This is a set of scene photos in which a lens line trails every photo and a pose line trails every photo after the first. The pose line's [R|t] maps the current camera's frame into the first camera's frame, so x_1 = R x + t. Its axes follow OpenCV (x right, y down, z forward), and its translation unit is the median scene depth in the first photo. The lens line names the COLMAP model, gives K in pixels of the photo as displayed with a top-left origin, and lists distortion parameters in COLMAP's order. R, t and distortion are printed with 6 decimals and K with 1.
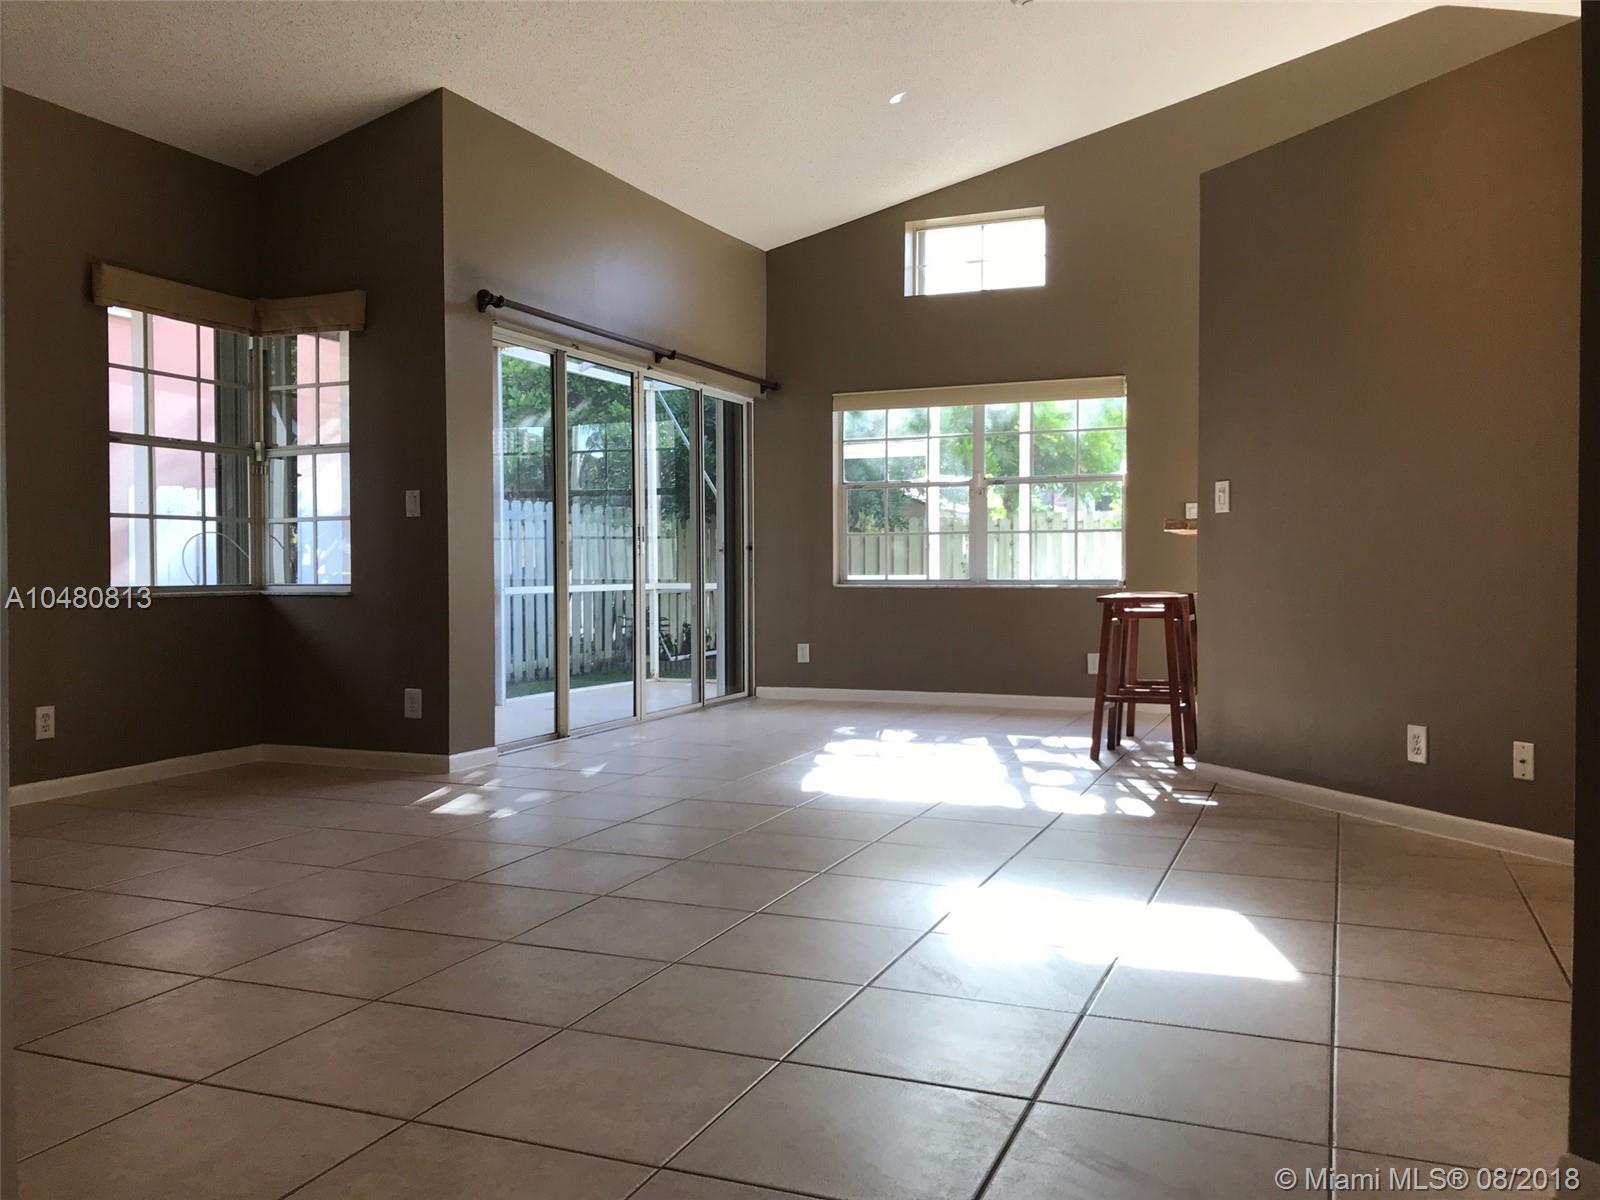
lens RADIAL K [[1318.3, 0, 800.0], [0, 1318.3, 600.0], [0, 0, 1]] dist [0.043351, -0.070020]
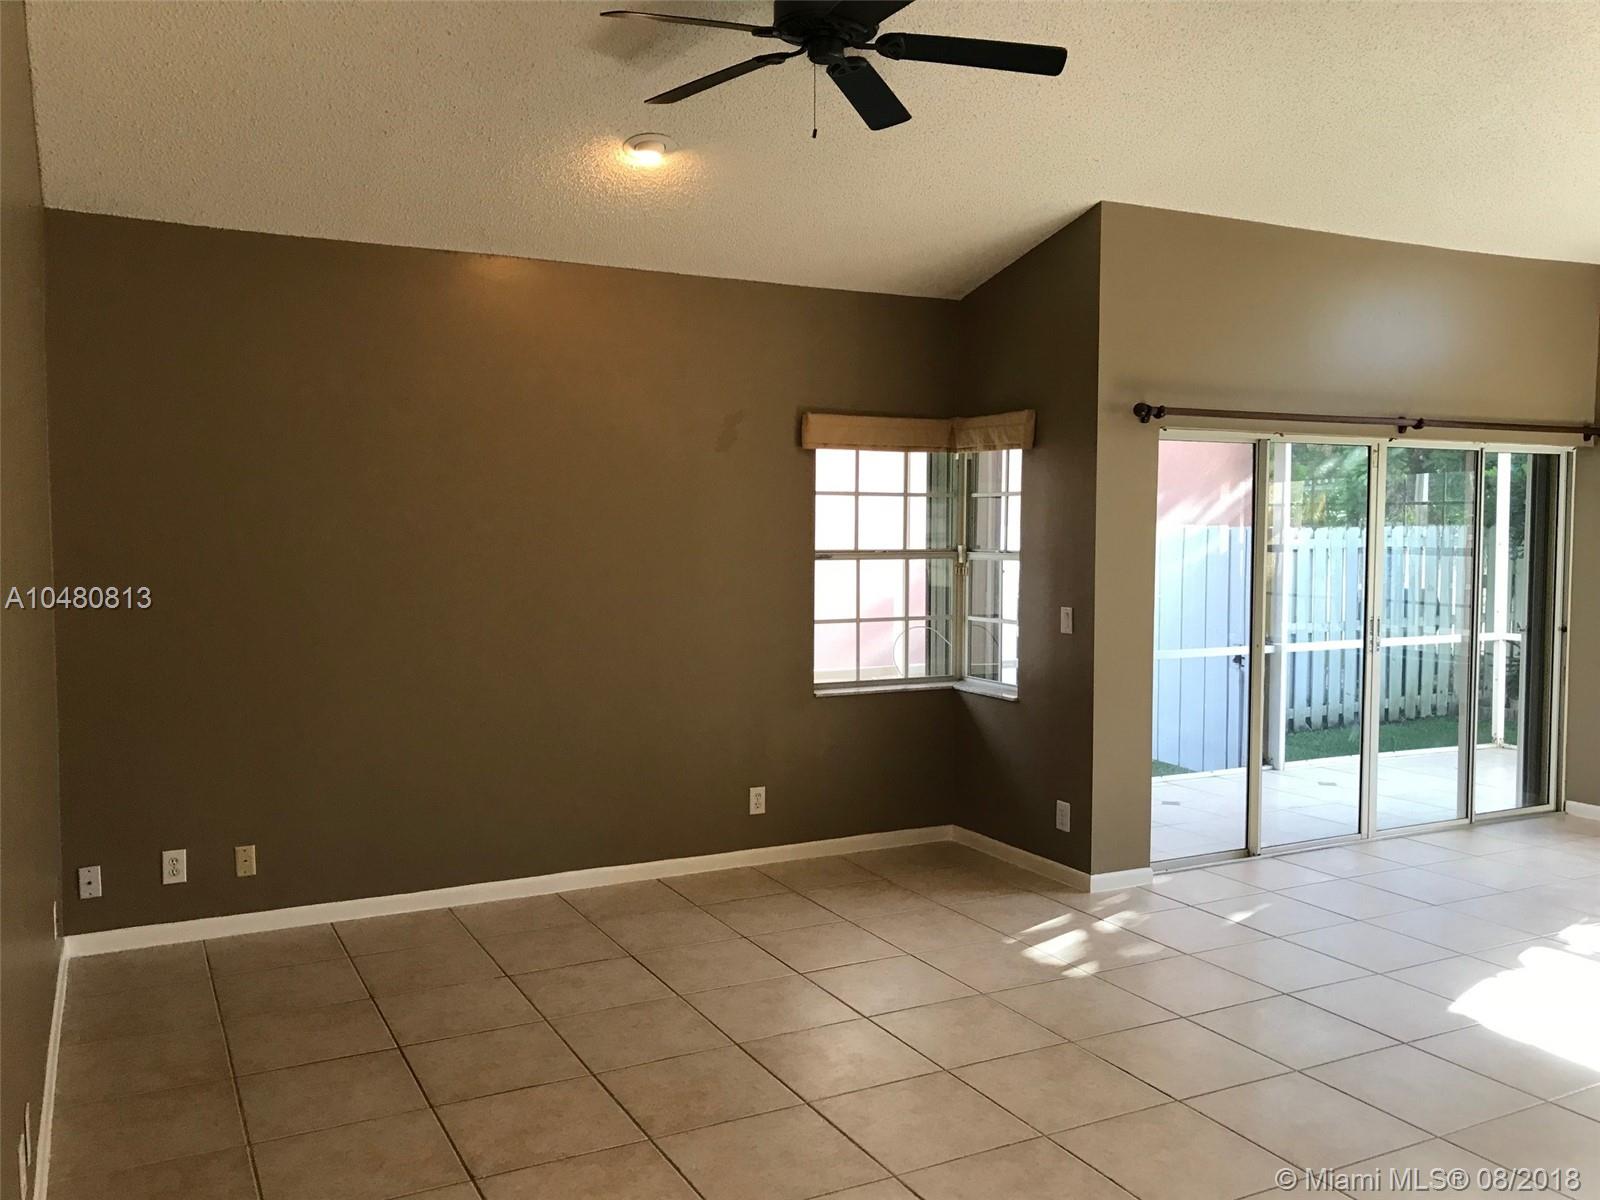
lens RADIAL K [[1309.9, 0, 793.3], [0, 1309.9, 594.8], [0, 0, 1]] dist [0.038068, -0.004912]
pose [[0.761294, 0.043259, -0.646962, 0.185714], [-0.021170, 0.998898, 0.041880, -0.123021], [0.648061, -0.018187, 0.761371, 0.096853]]
